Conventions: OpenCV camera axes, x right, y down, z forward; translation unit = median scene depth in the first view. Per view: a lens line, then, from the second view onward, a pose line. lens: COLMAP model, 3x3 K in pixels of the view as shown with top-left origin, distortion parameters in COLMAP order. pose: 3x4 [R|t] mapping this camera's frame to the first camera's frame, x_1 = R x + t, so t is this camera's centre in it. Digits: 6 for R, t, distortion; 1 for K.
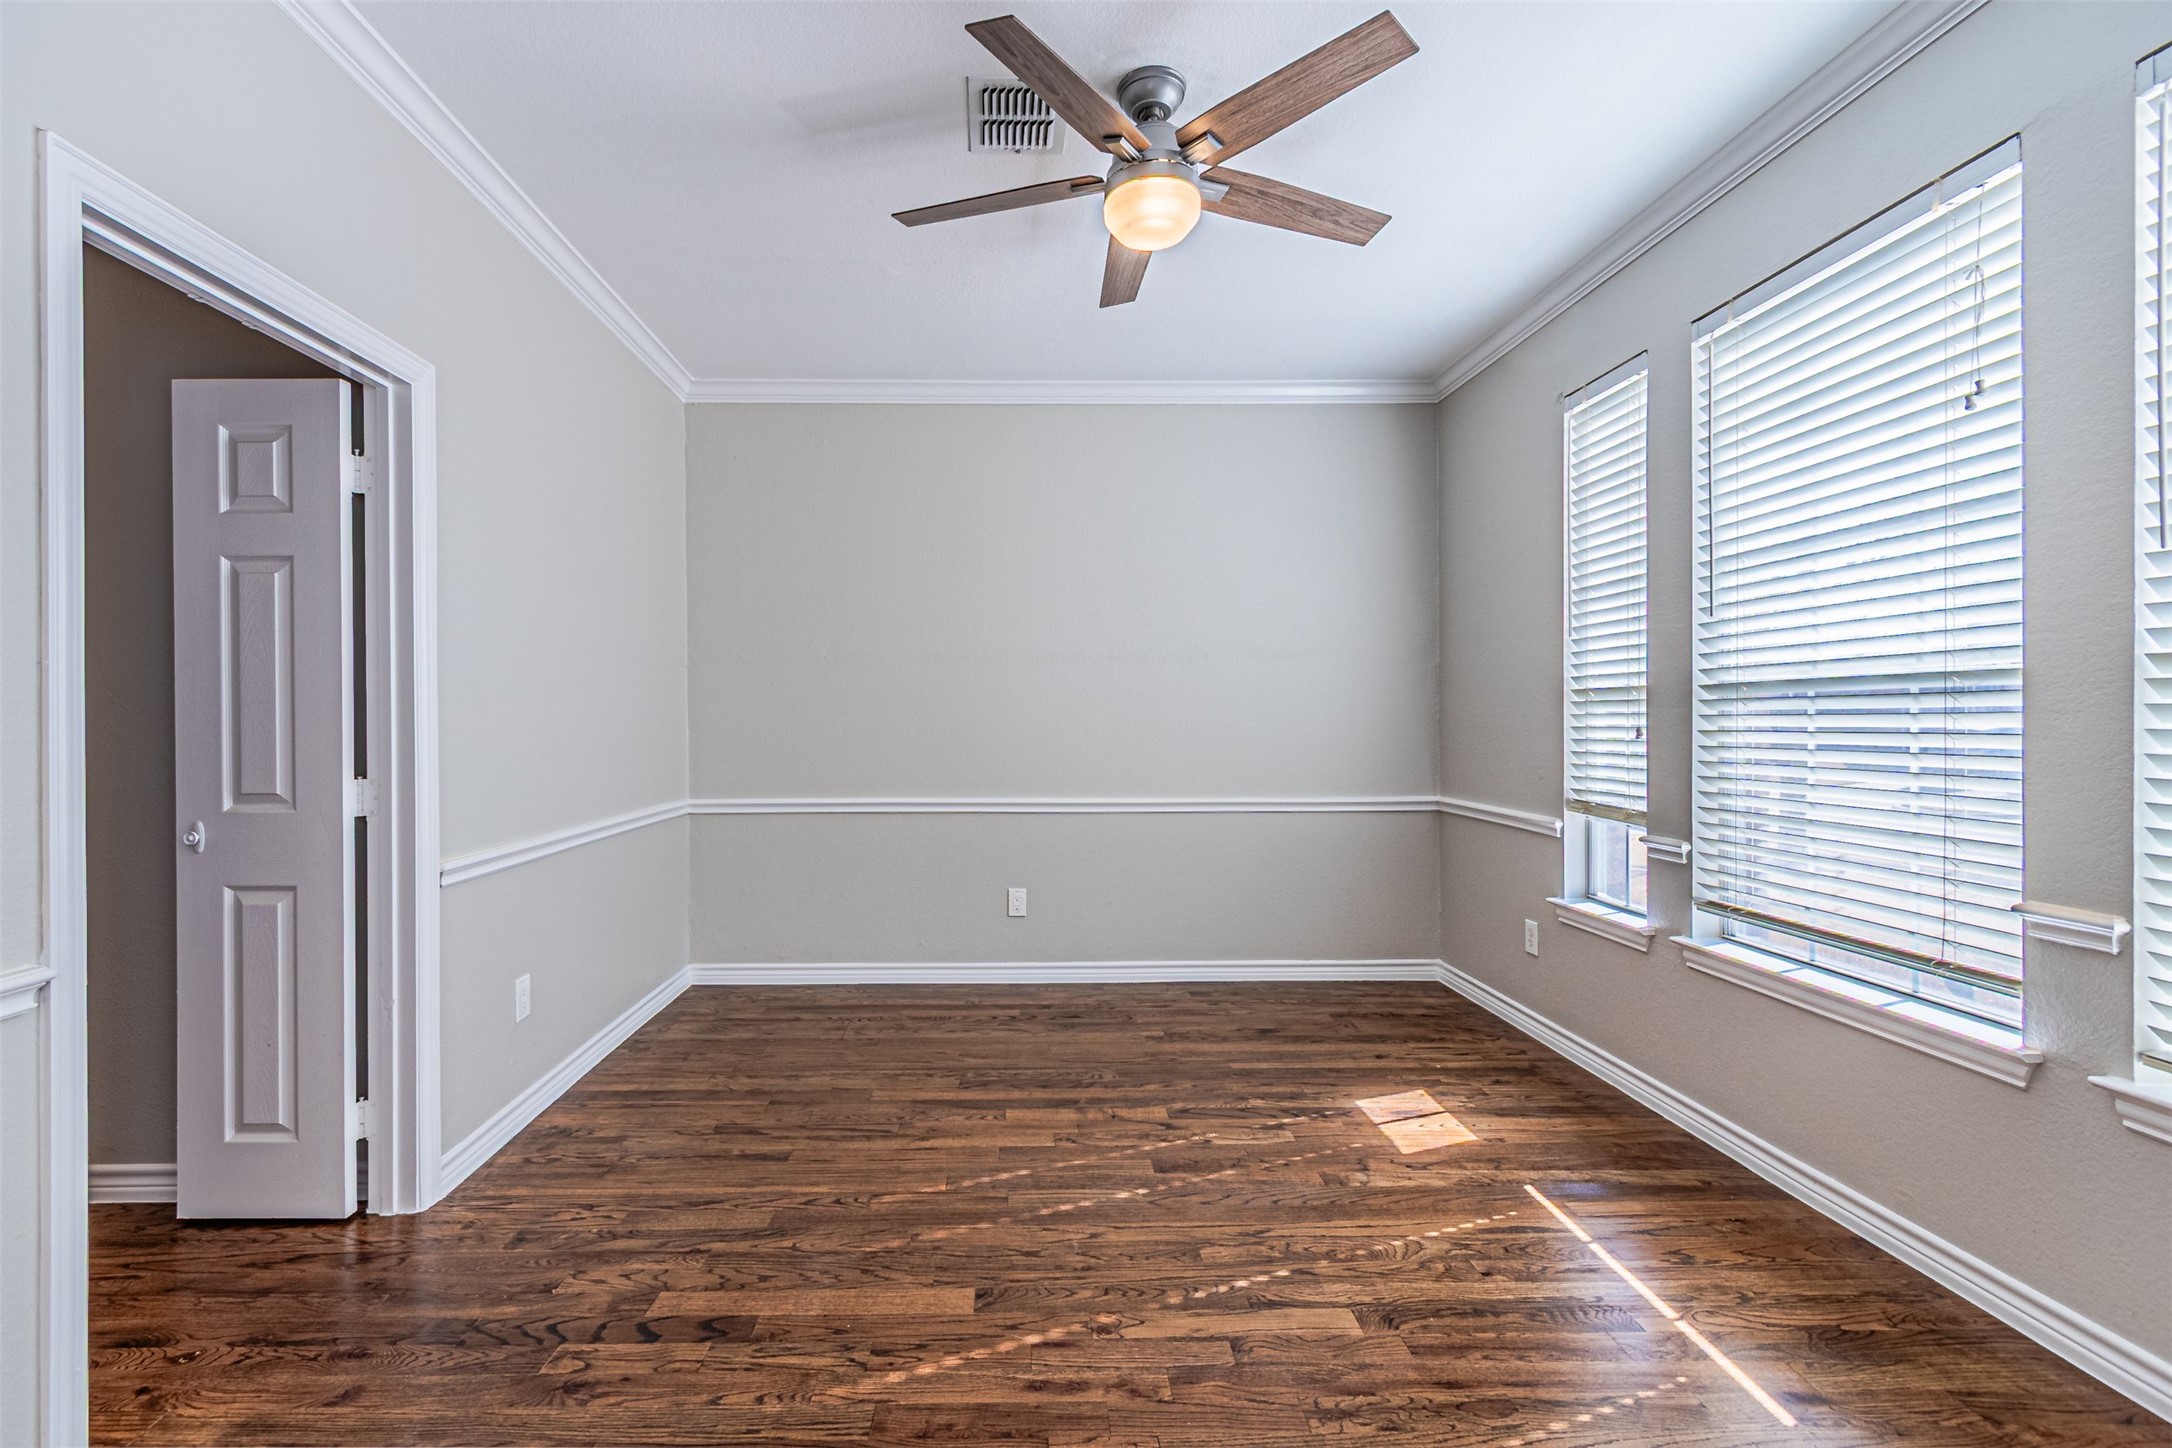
lens RADIAL K [[952.1, 0, 1078.5], [0, 952.1, 723.0], [0, 0, 1]] dist [0.009859, -0.003211]
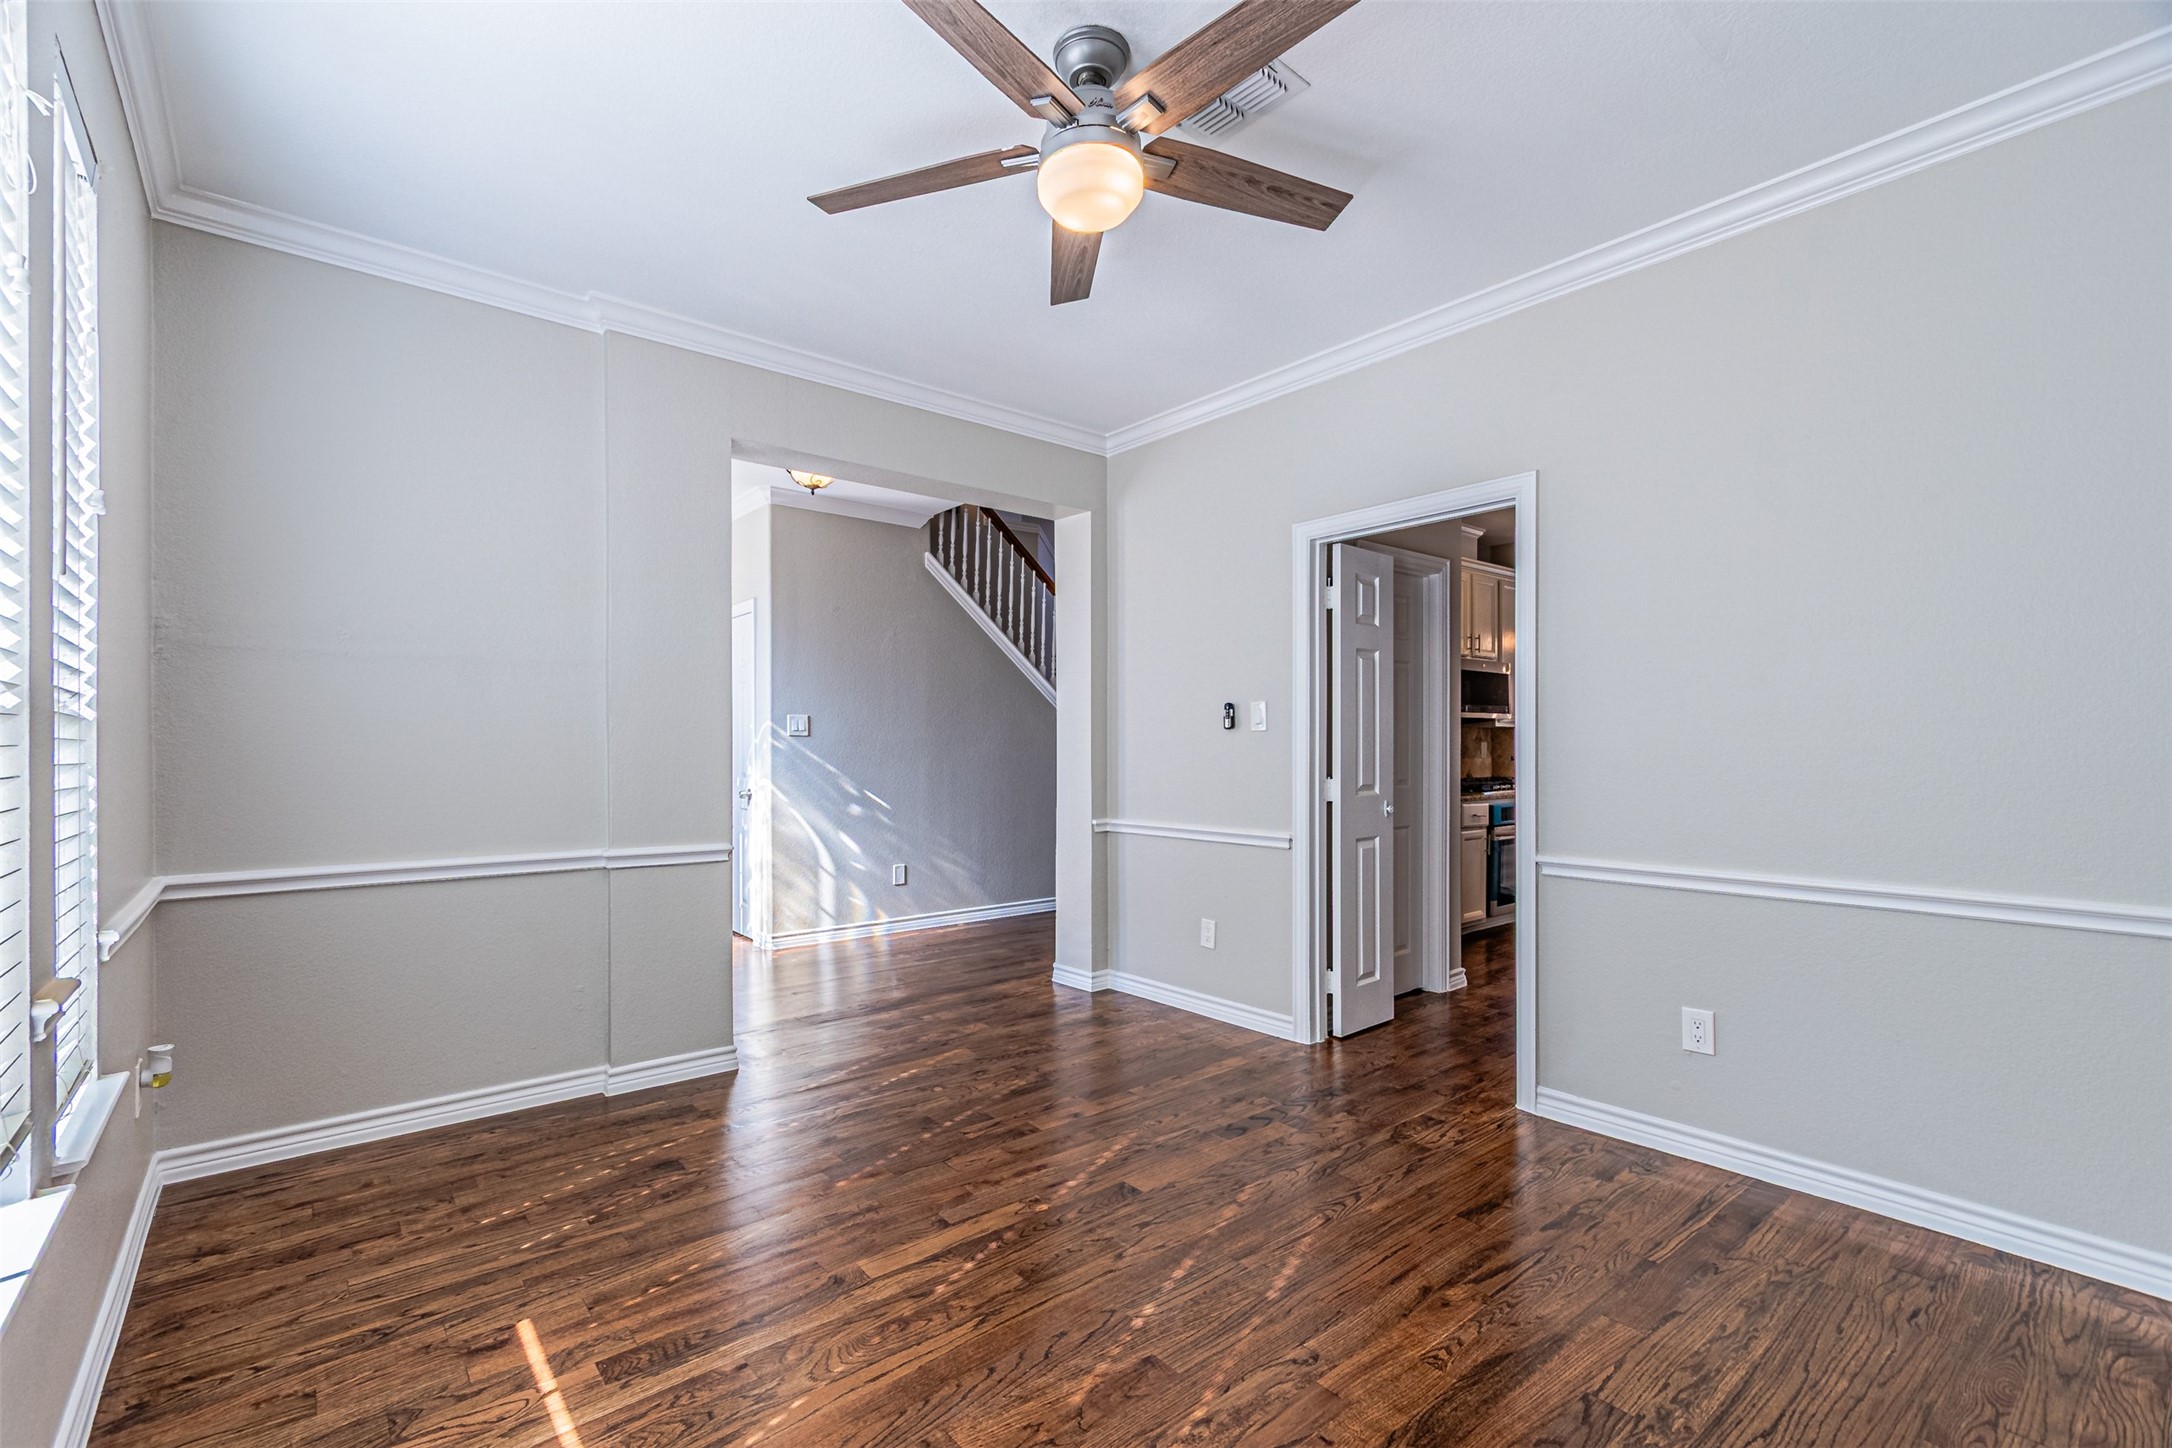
lens RADIAL K [[952.1, 0, 1075.5], [0, 952.1, 732.0], [0, 0, 1]] dist [0.009859, -0.003211]
pose [[-0.809645, -0.001512, -0.586918, 0.697161], [0.001209, 0.999990, -0.004245, -0.027802], [0.586919, -0.004146, -0.809635, 1.906876]]
